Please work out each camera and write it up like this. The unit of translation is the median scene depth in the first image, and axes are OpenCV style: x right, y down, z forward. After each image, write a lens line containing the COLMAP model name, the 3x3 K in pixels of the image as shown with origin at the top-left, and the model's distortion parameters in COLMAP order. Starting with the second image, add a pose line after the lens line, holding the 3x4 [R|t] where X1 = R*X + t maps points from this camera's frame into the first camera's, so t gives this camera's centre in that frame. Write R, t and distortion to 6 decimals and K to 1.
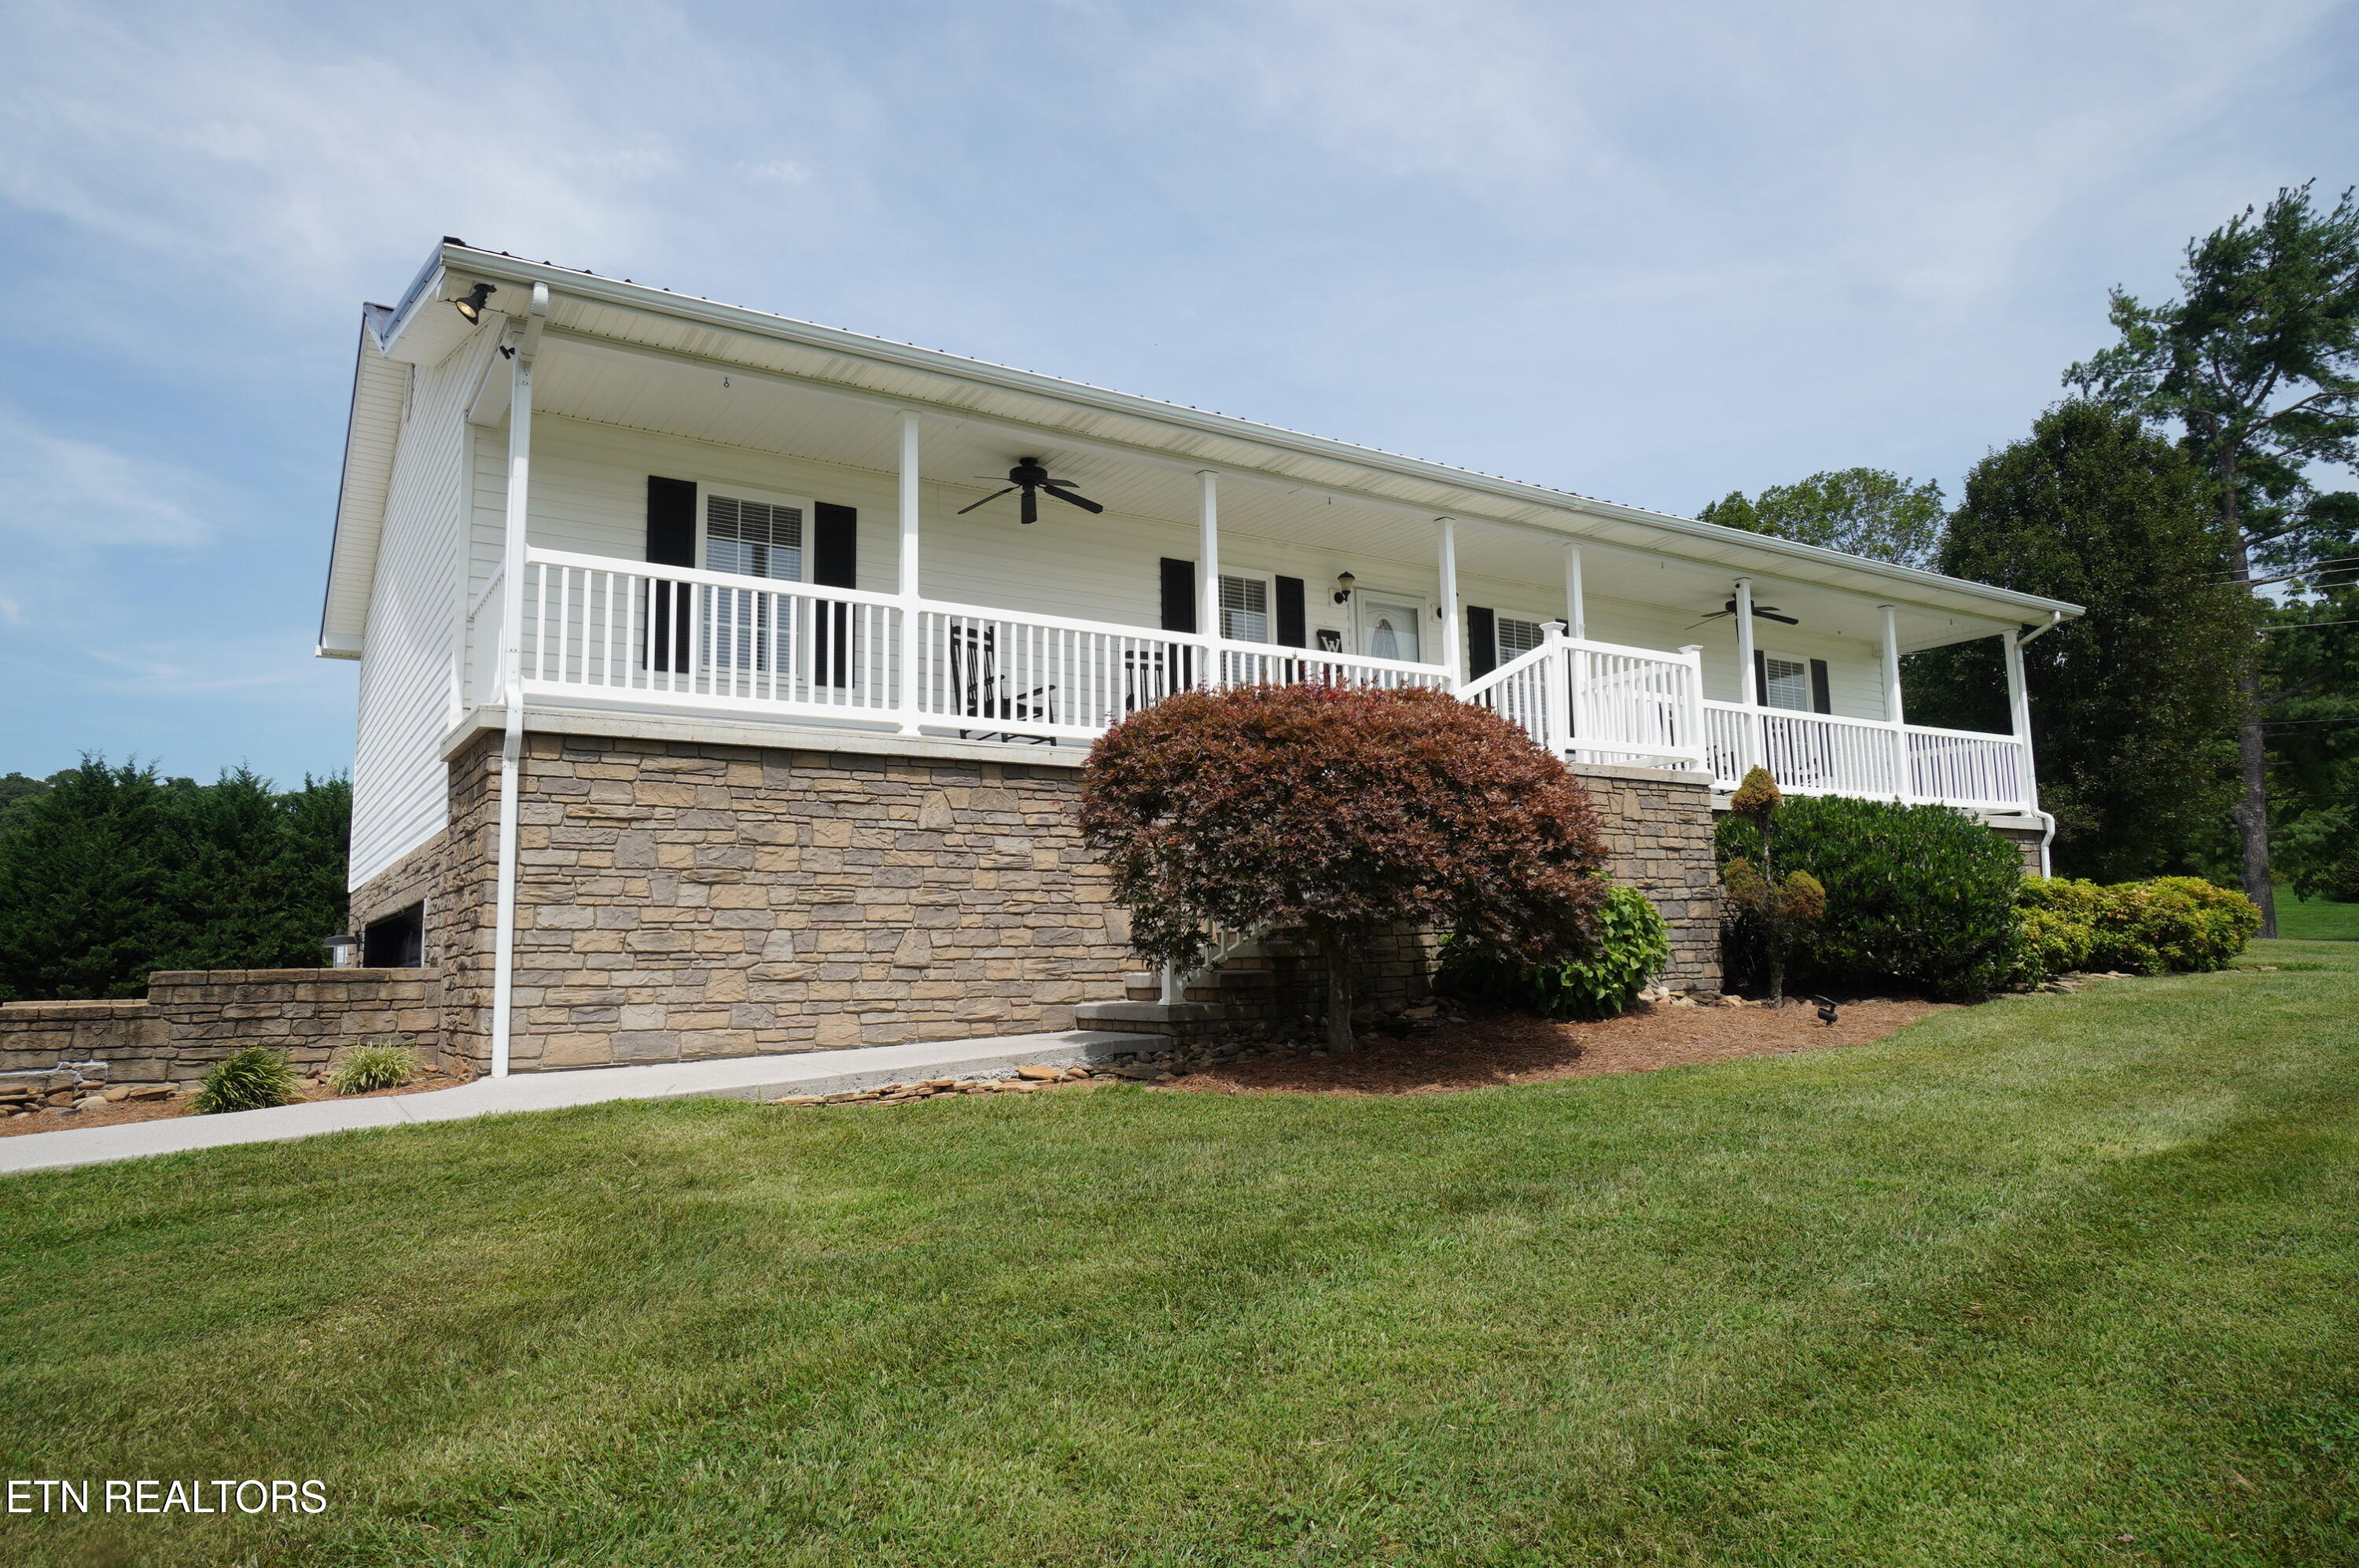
lens RADIAL K [[1480.2, 0, 1179.5], [0, 1480.2, 784.0], [0, 0, 1]] dist [0.001376, 0.000890]
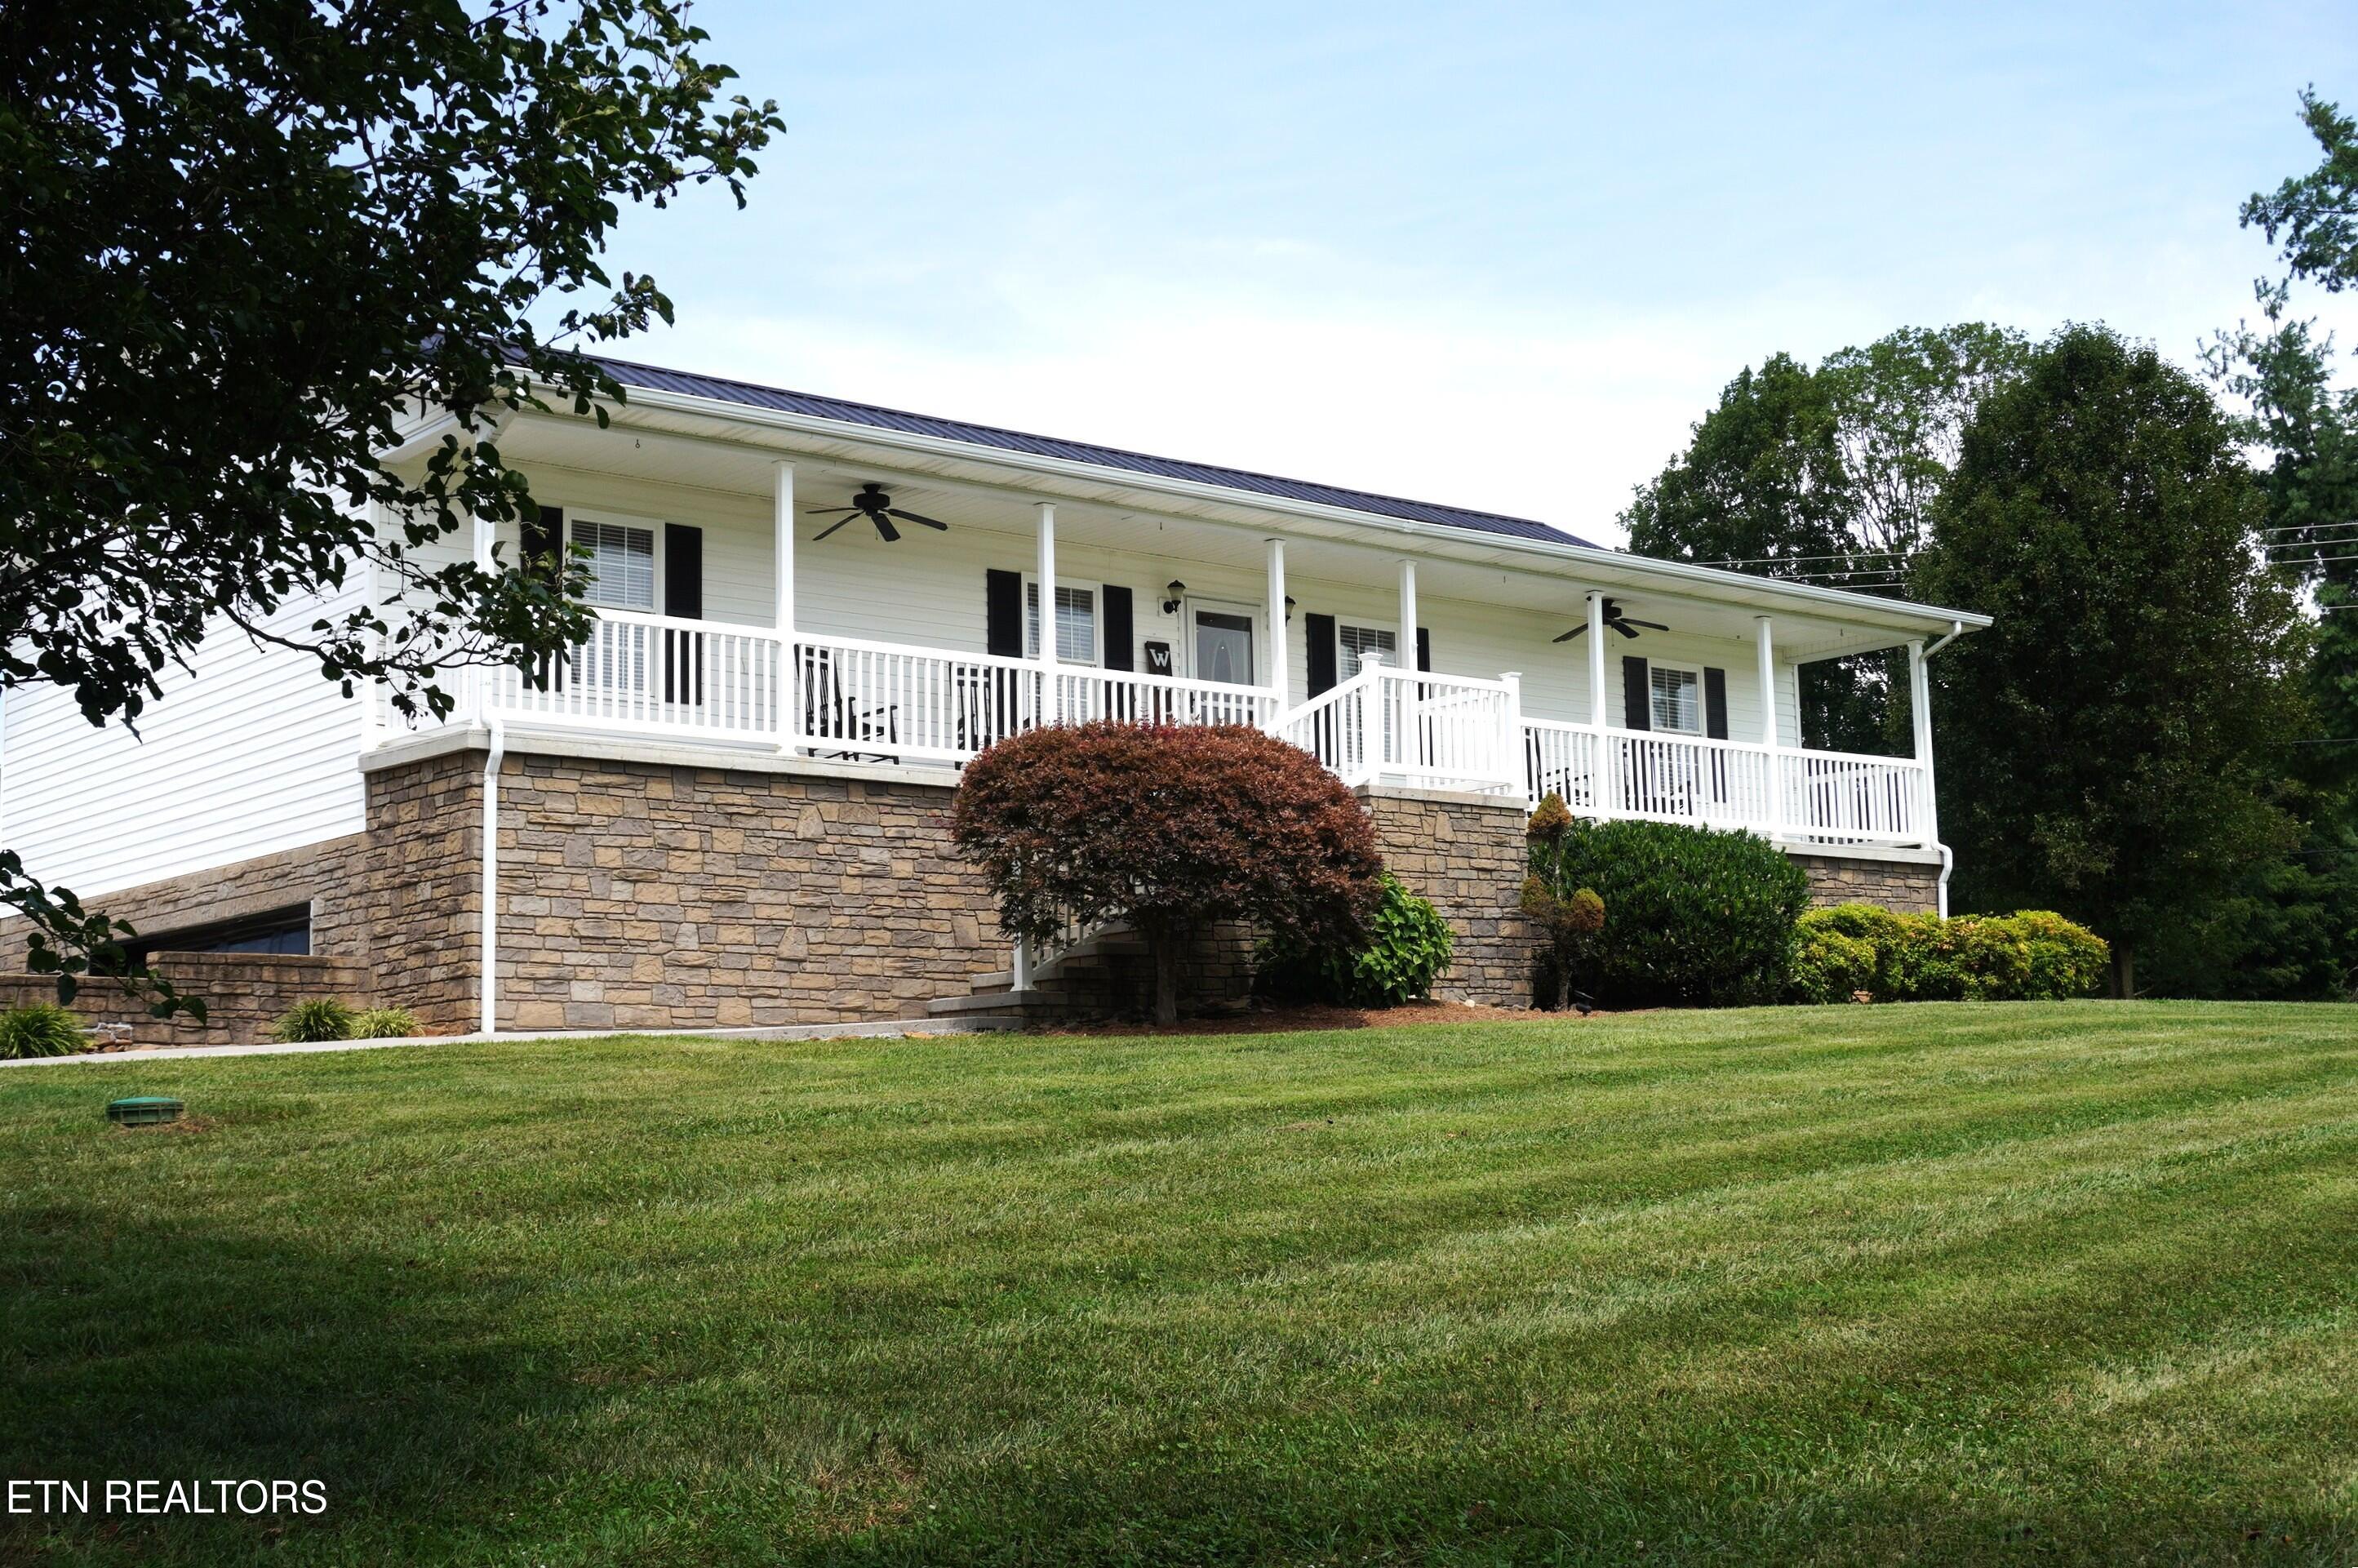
lens RADIAL K [[2892.9, 0, 1167.0], [0, 2892.9, 771.6], [0, 0, 1]] dist [-0.032637, -0.020723]
pose [[0.993904, 0.013312, 0.109443, -0.139326], [-0.012039, 0.999852, -0.012284, 0.002963], [-0.109591, 0.010892, 0.993917, -1.236589]]
